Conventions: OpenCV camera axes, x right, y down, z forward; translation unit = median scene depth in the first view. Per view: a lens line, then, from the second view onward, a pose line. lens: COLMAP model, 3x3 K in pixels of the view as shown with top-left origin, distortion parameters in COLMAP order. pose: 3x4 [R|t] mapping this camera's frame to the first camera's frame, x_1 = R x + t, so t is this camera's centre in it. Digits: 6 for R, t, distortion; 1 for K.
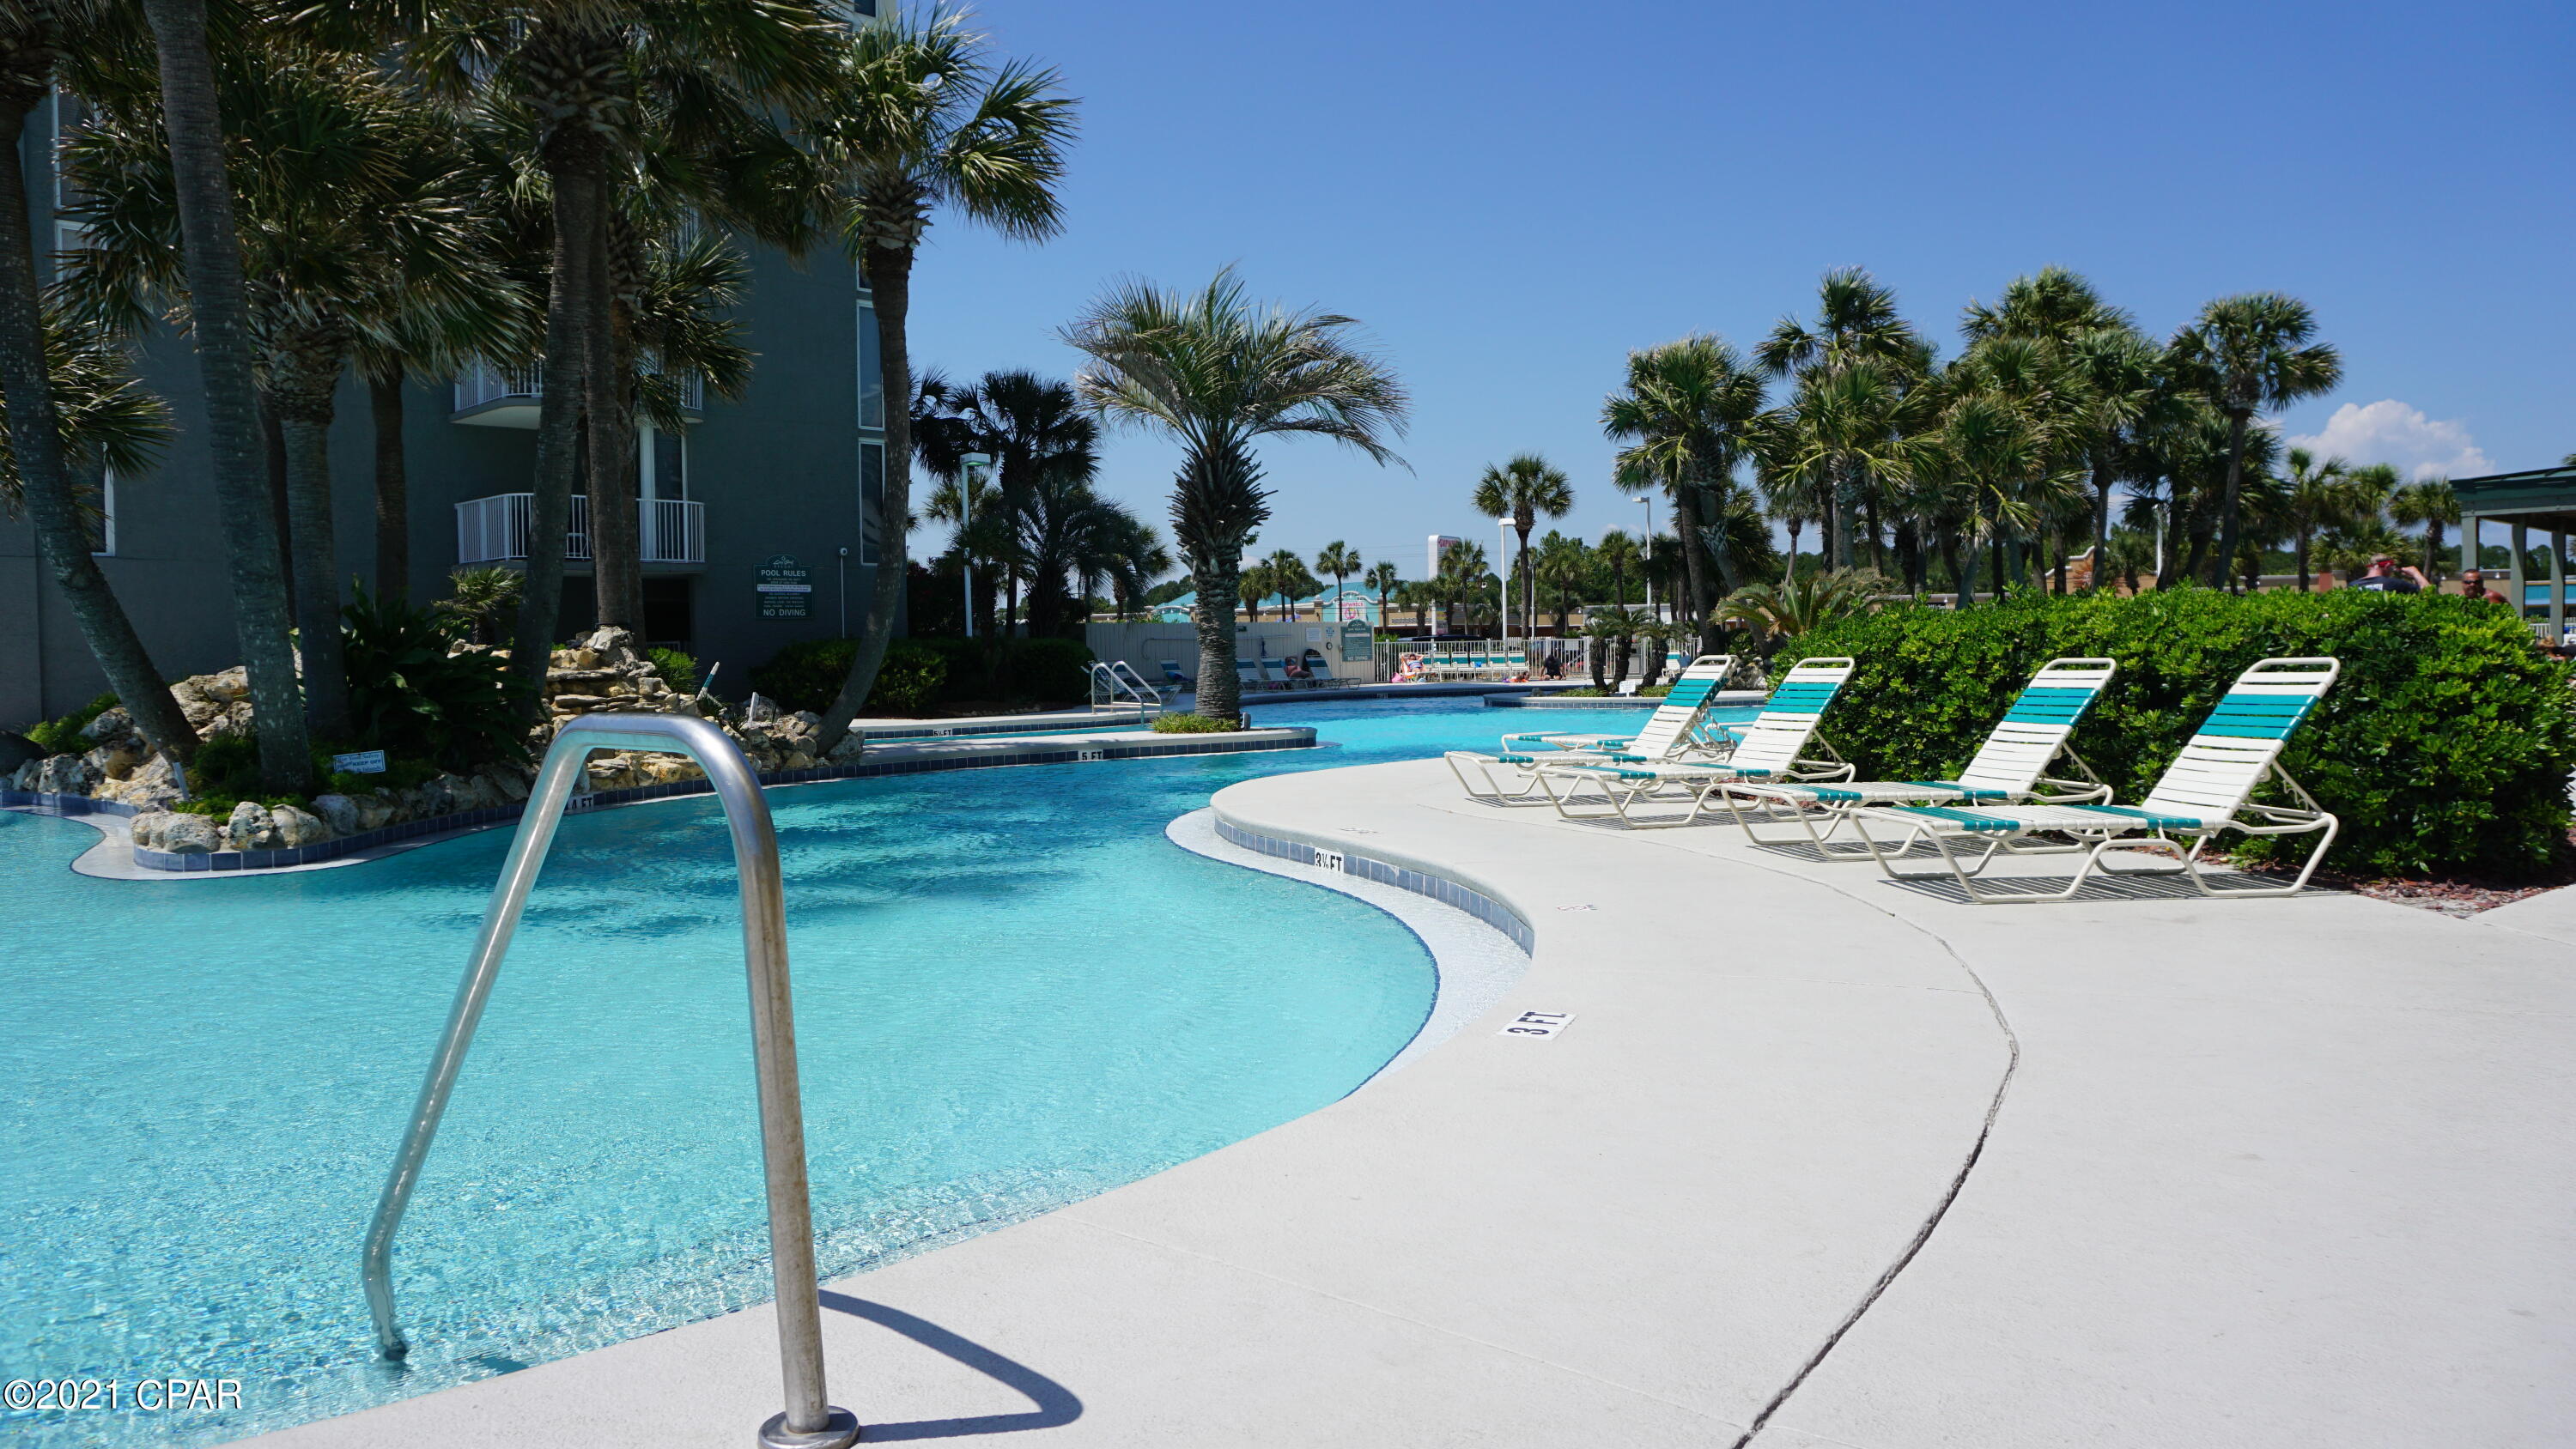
lens RADIAL K [[1680.4, 0, 1288.0], [0, 1680.4, 724.5], [0, 0, 1]] dist [-0.093655, 0.036965]
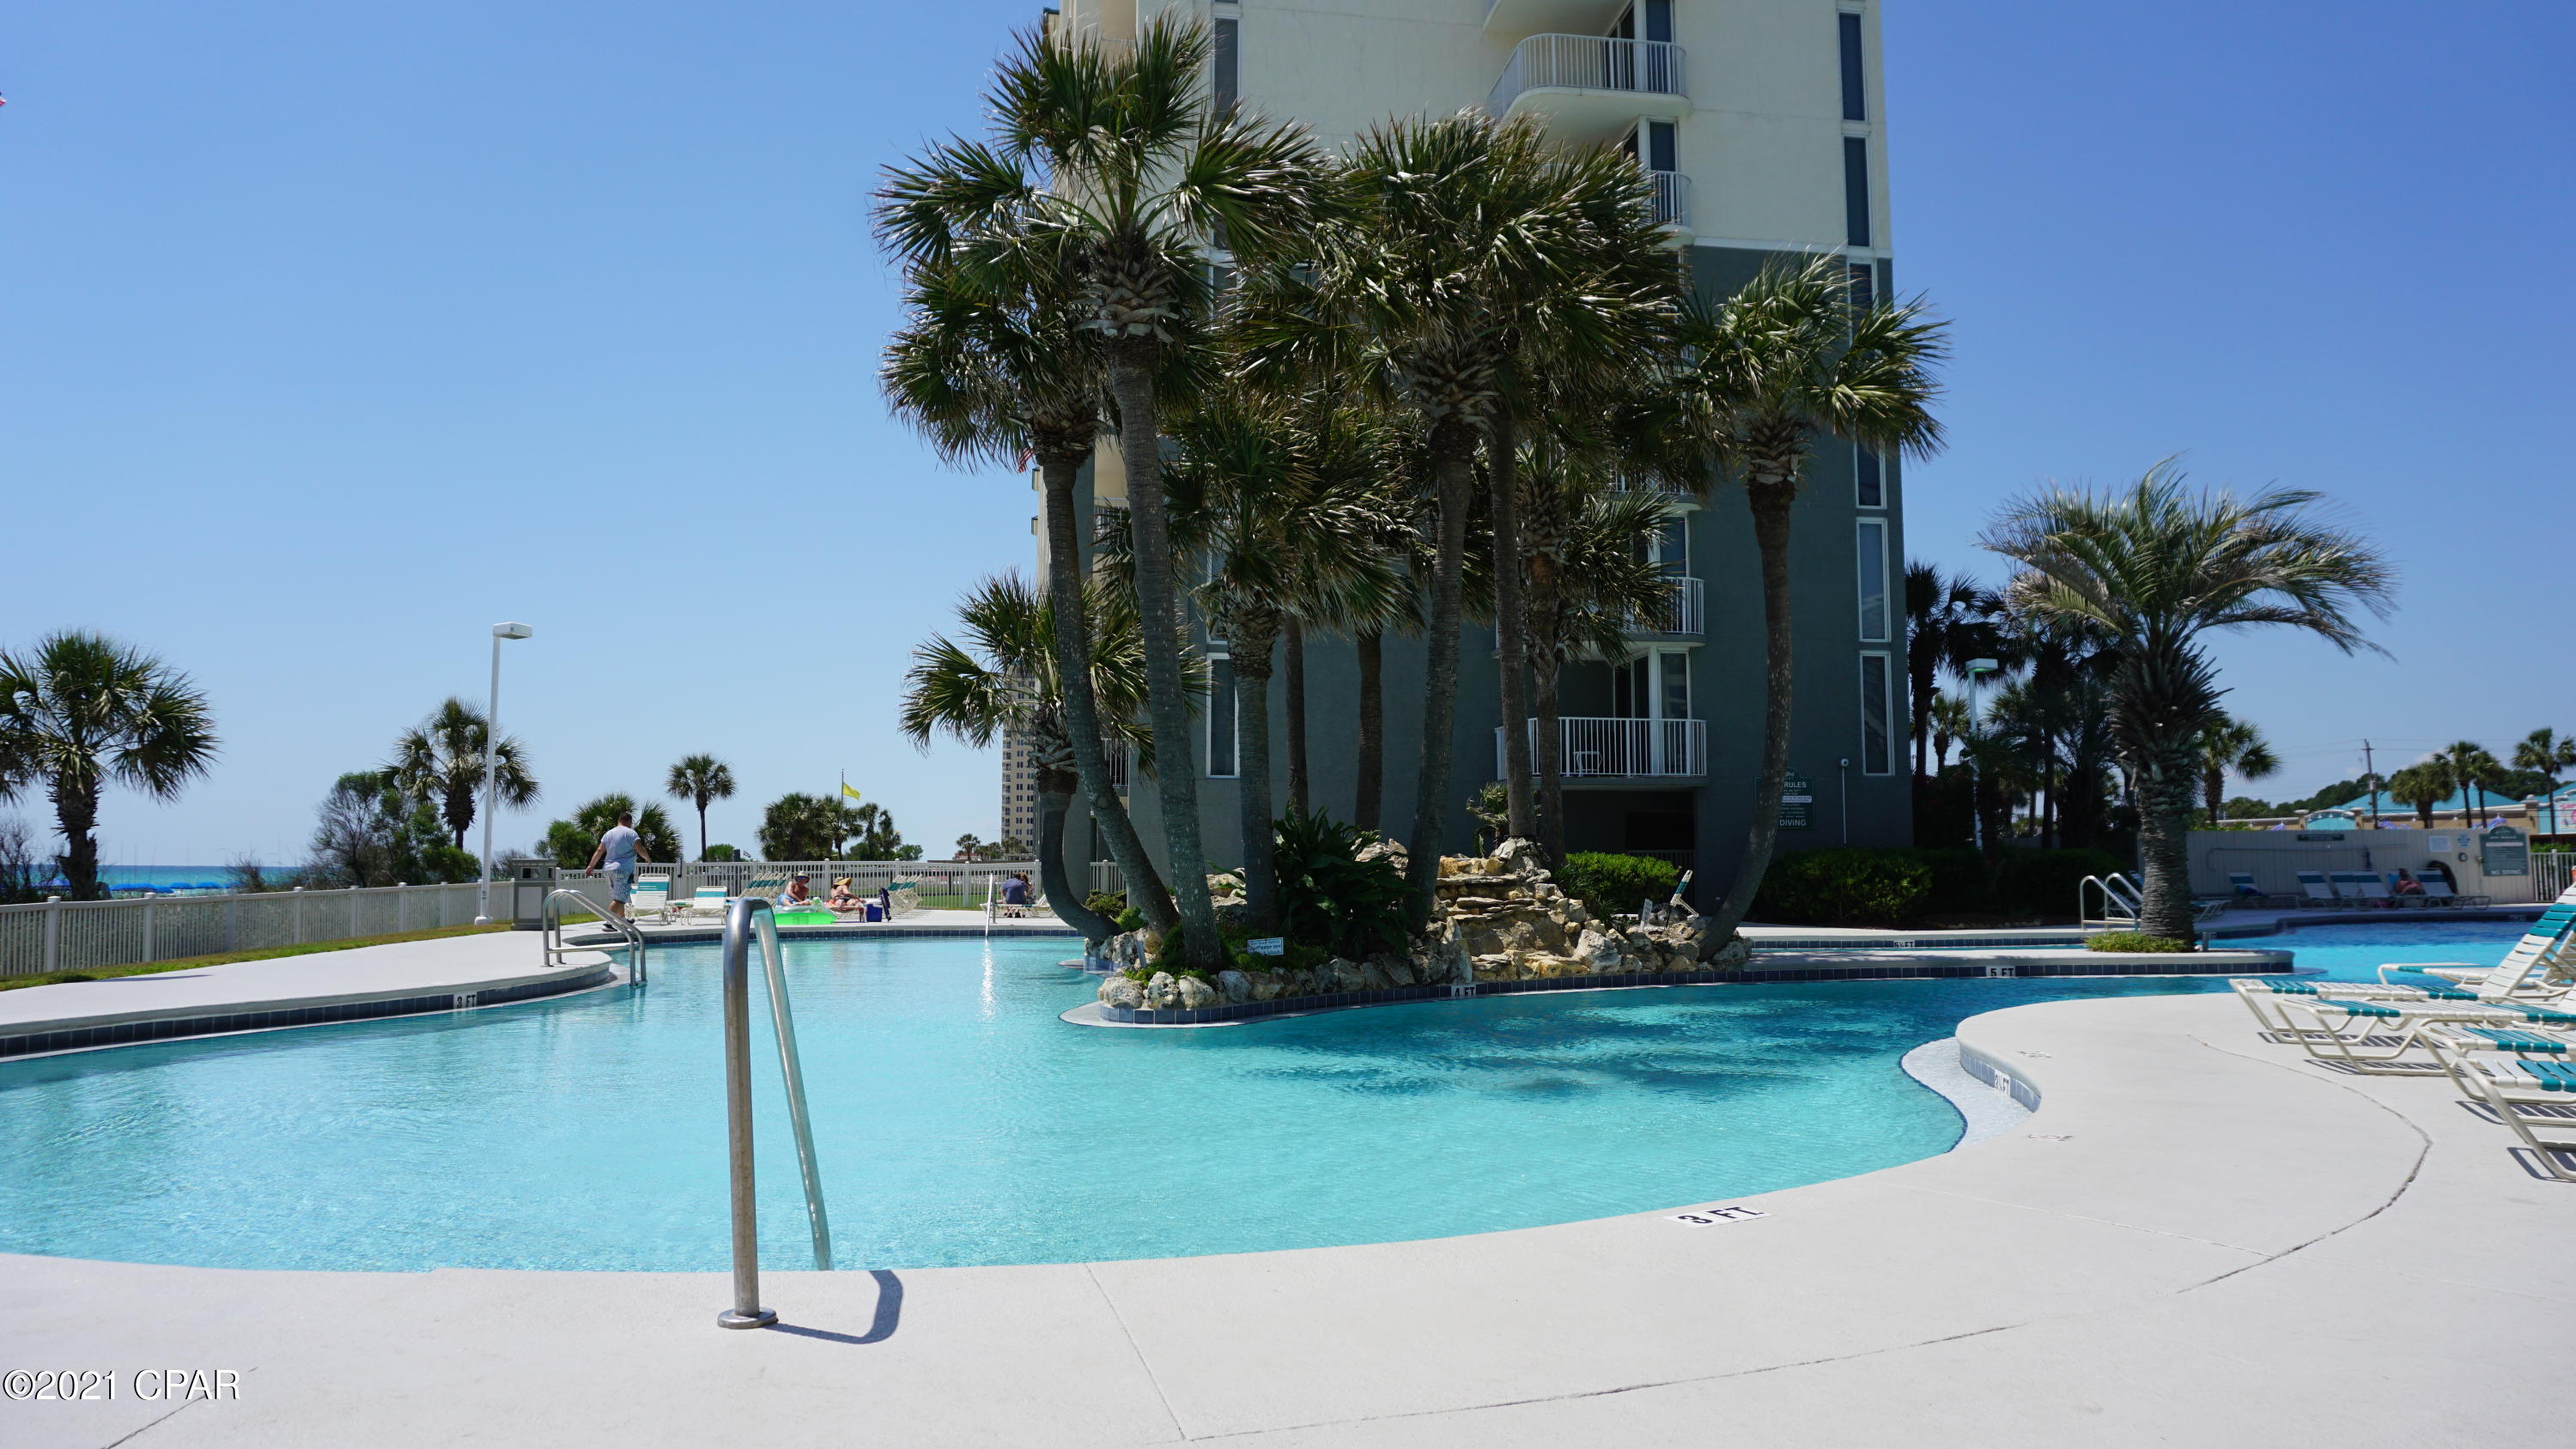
lens RADIAL K [[1680.4, 0, 1288.0], [0, 1680.4, 724.5], [0, 0, 1]] dist [-0.093655, 0.036965]
pose [[0.791656, -0.038915, -0.609726, 0.162478], [-0.036967, 0.993090, -0.111381, -0.002255], [0.609848, 0.110715, 0.784747, -0.010995]]
